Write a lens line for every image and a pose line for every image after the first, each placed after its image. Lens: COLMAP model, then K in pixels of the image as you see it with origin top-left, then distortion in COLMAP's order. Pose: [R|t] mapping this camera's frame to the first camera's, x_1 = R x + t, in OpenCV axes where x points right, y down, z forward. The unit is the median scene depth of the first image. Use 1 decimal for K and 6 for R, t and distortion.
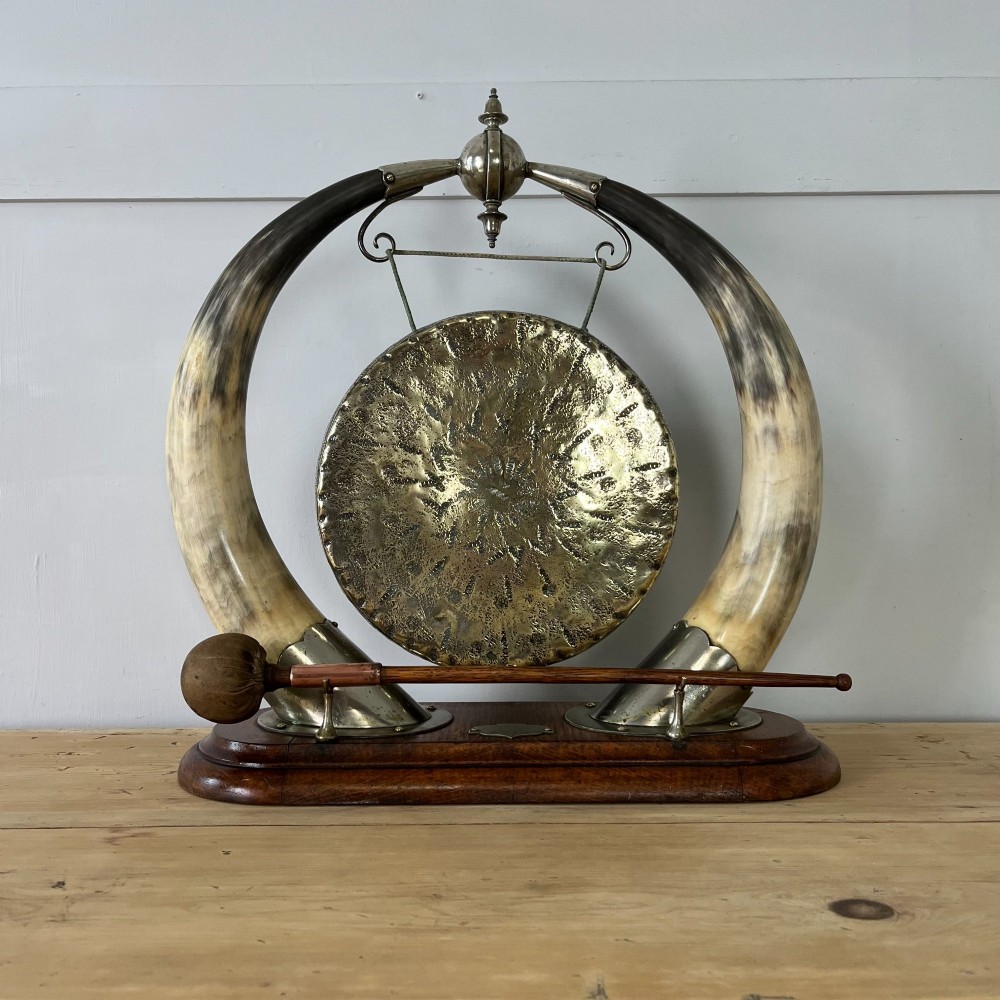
lens RADIAL K [[1014.0, 0, 500.0], [0, 1014.0, 500.0], [0, 0, 1]] dist [0.094916, -0.018861]
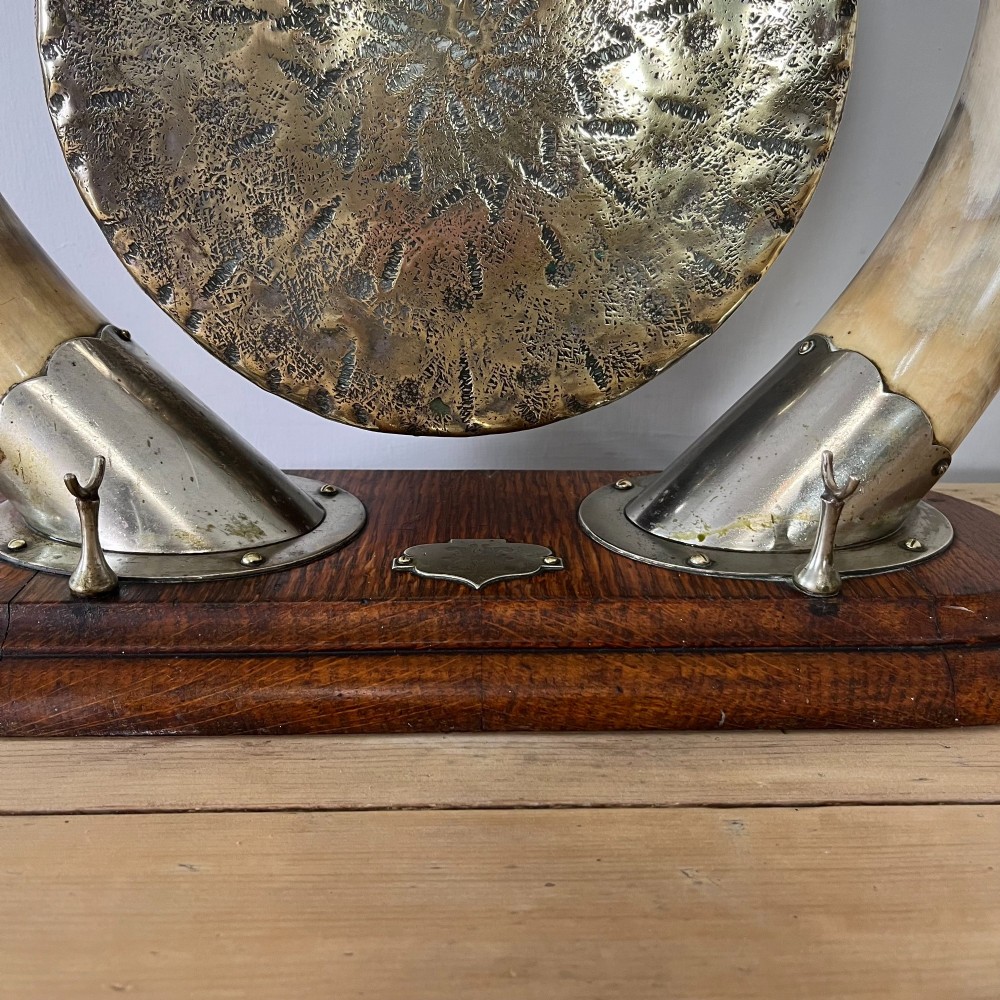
lens RADIAL K [[997.7, 0, 494.1], [0, 997.7, 485.7], [0, 0, 1]] dist [0.036916, -0.089171]
pose [[0.999469, 0.004322, 0.032311, 0.002987], [-0.014848, 0.942741, 0.333196, 0.027083], [-0.029021, -0.333499, 0.942304, 0.530682]]
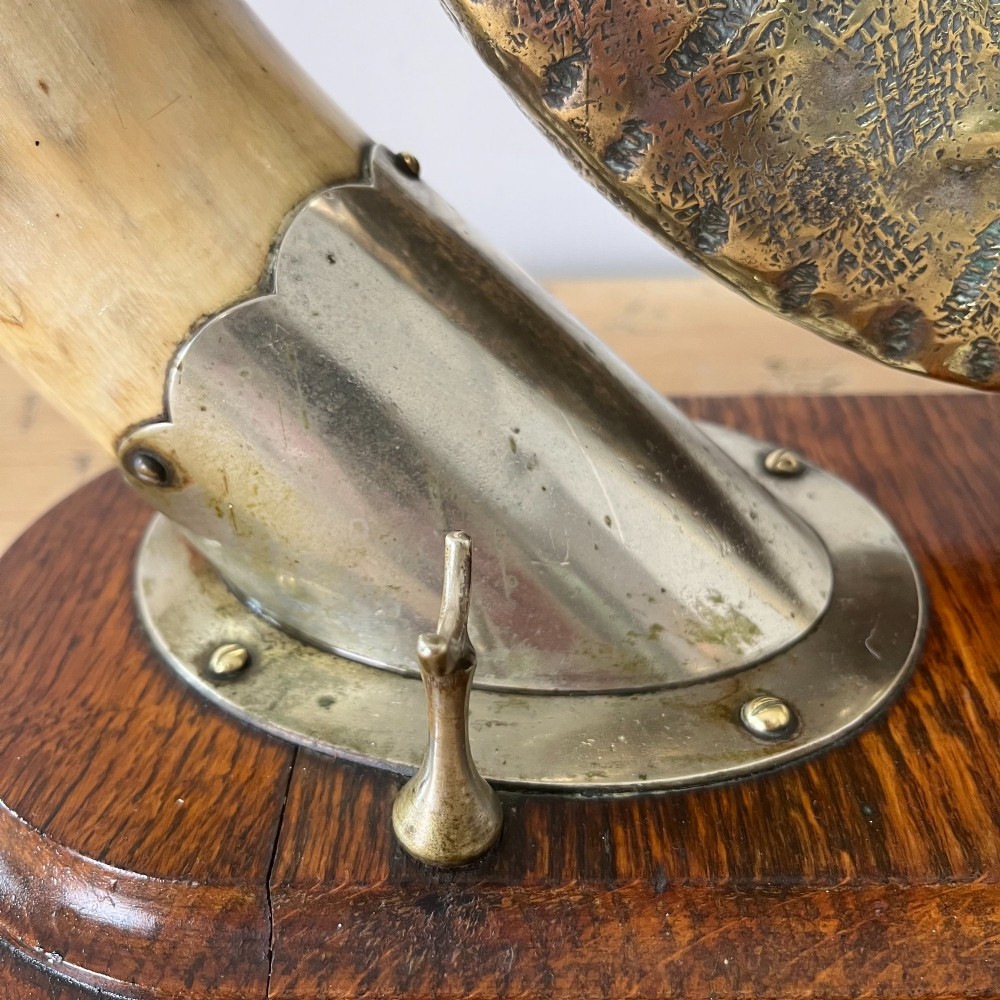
lens RADIAL K [[1120.7, 0, 500.5], [0, 1120.7, 482.4], [0, 0, 1]] dist [0.010719, 0.013959]
pose [[0.999899, -0.006233, -0.012780, -0.145737], [0.012191, 0.838411, 0.544902, 0.051449], [0.007319, -0.545003, 0.838402, 0.798239]]
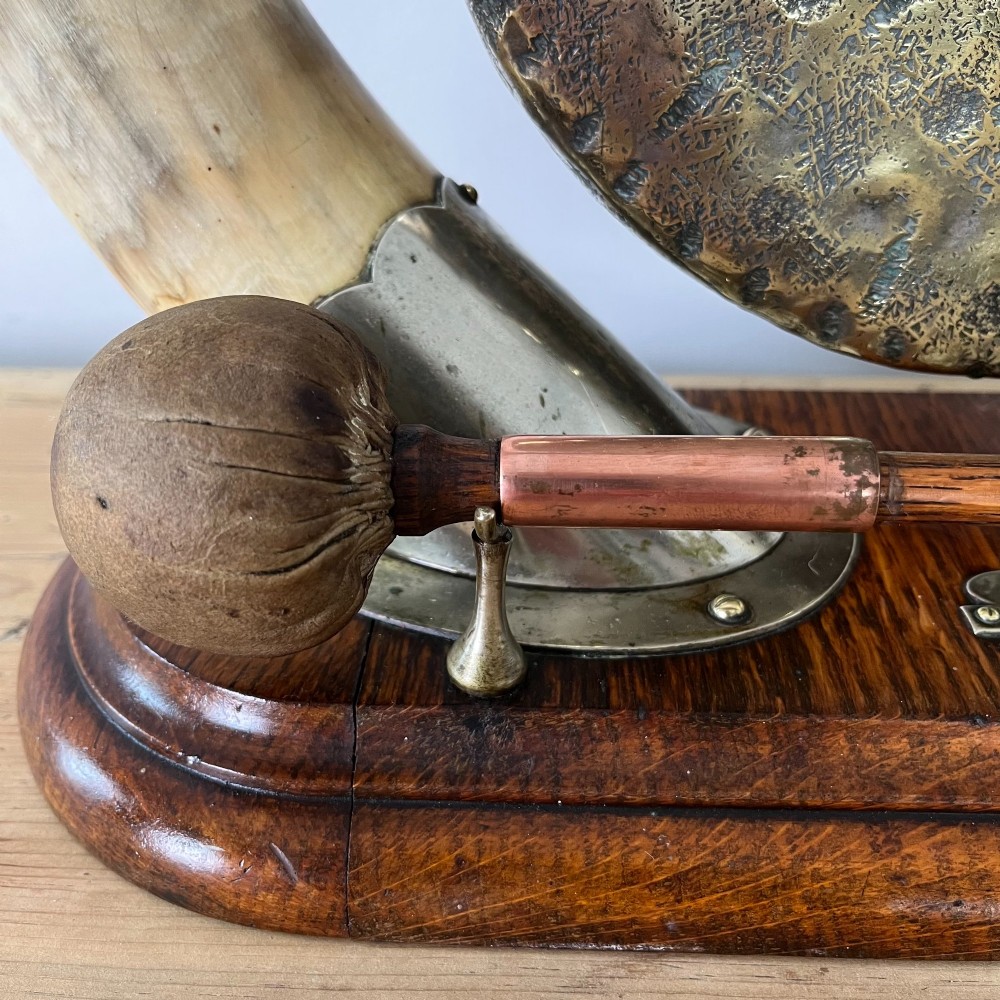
lens RADIAL K [[1065.7, 0, 500.2], [0, 1065.7, 471.2], [0, 0, 1]] dist [0.007077, -0.021145]
pose [[0.999109, 0.021316, -0.036422, -0.146489], [0.000358, 0.858749, 0.512397, 0.036357], [0.042200, -0.511953, 0.857976, 0.730020]]
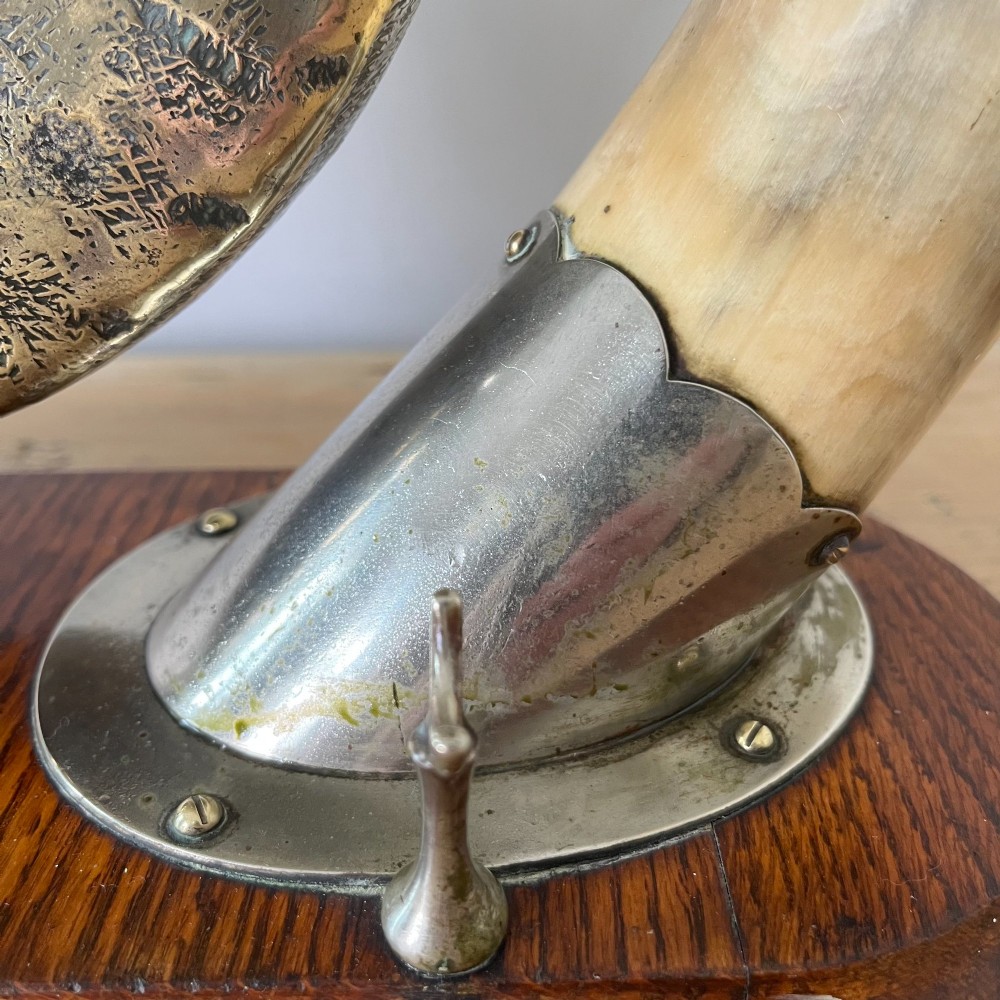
lens RADIAL K [[1023.0, 0, 500.0], [0, 1023.0, 500.0], [0, 0, 1]] dist [-0.004644, -0.011914]
pose [[0.999844, -0.017569, -0.002072, 0.172982], [0.016326, 0.871233, 0.490598, 0.069723], [-0.006814, -0.490555, 0.871383, 0.819166]]
